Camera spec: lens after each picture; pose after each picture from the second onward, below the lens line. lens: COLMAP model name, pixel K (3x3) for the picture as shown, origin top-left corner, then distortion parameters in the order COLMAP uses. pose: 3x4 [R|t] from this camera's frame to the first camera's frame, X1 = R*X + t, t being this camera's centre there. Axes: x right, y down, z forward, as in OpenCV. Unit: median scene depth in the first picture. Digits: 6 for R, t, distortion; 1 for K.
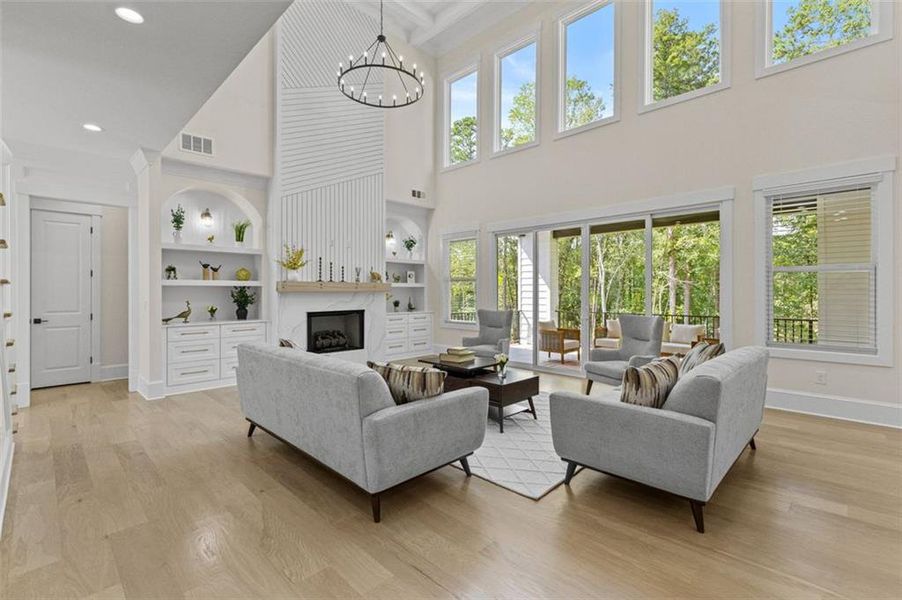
lens RADIAL K [[407.7, 0, 457.9], [0, 407.7, 292.6], [0, 0, 1]] dist [0.008742, -0.001662]
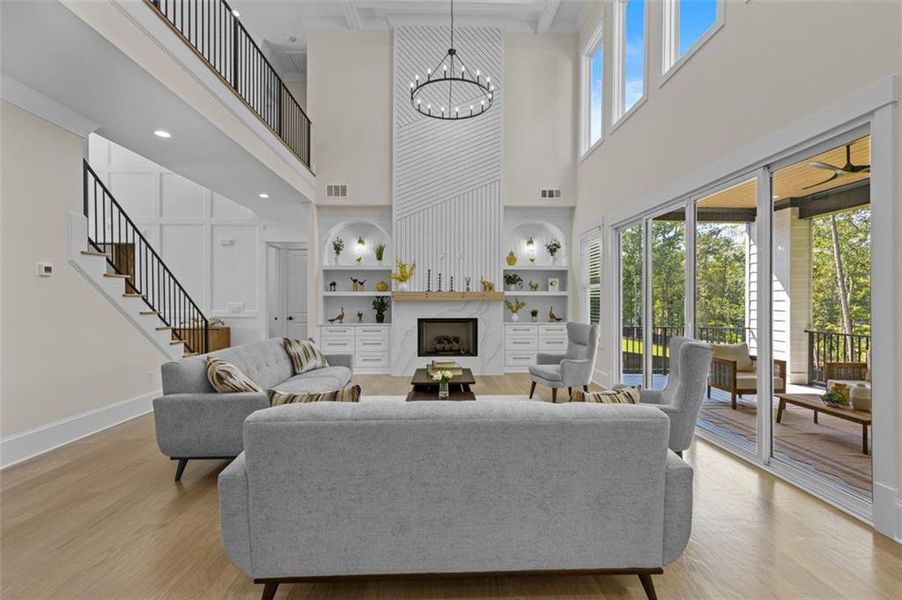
lens RADIAL K [[407.7, 0, 452.4], [0, 407.7, 300.8], [0, 0, 1]] dist [0.008742, -0.001662]
pose [[0.728188, 0.003023, -0.685371, 0.709964], [-0.003444, 0.999994, 0.000752, -0.003295], [0.685369, 0.001813, 0.728194, 0.359296]]
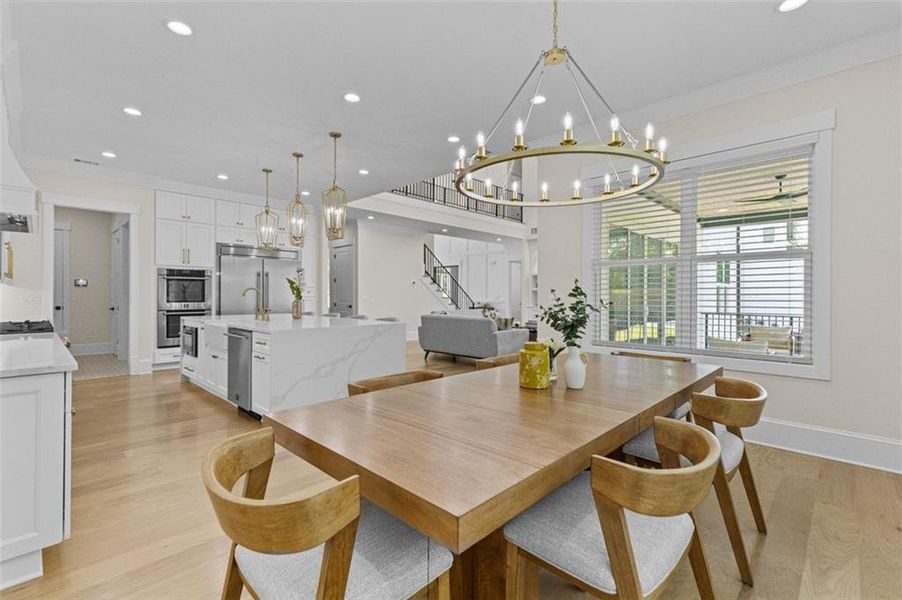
lens RADIAL K [[407.7, 0, 459.1], [0, 407.7, 296.0], [0, 0, 1]] dist [0.008742, -0.001662]
pose [[0.016292, 0.004986, -0.999855, 2.156700], [-0.005470, 0.999973, 0.004897, 0.008369], [0.999852, 0.005390, 0.016318, 0.639348]]
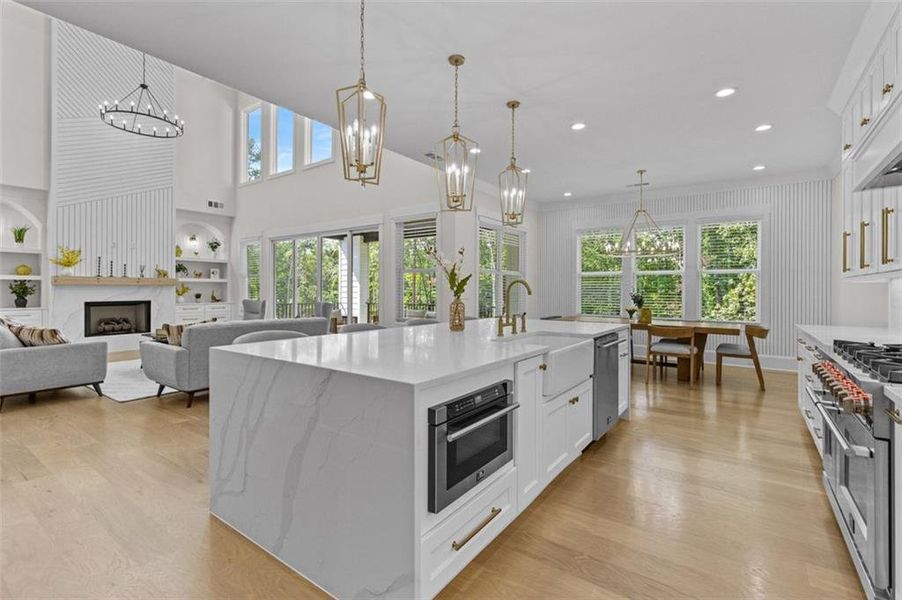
lens RADIAL K [[407.7, 0, 456.6], [0, 407.7, 290.3], [0, 0, 1]] dist [0.008742, -0.001662]
pose [[0.987017, 0.004658, 0.160549, 0.788720], [-0.005015, 0.999986, 0.001820, 0.009738], [-0.160538, -0.002602, 0.987026, -0.577508]]
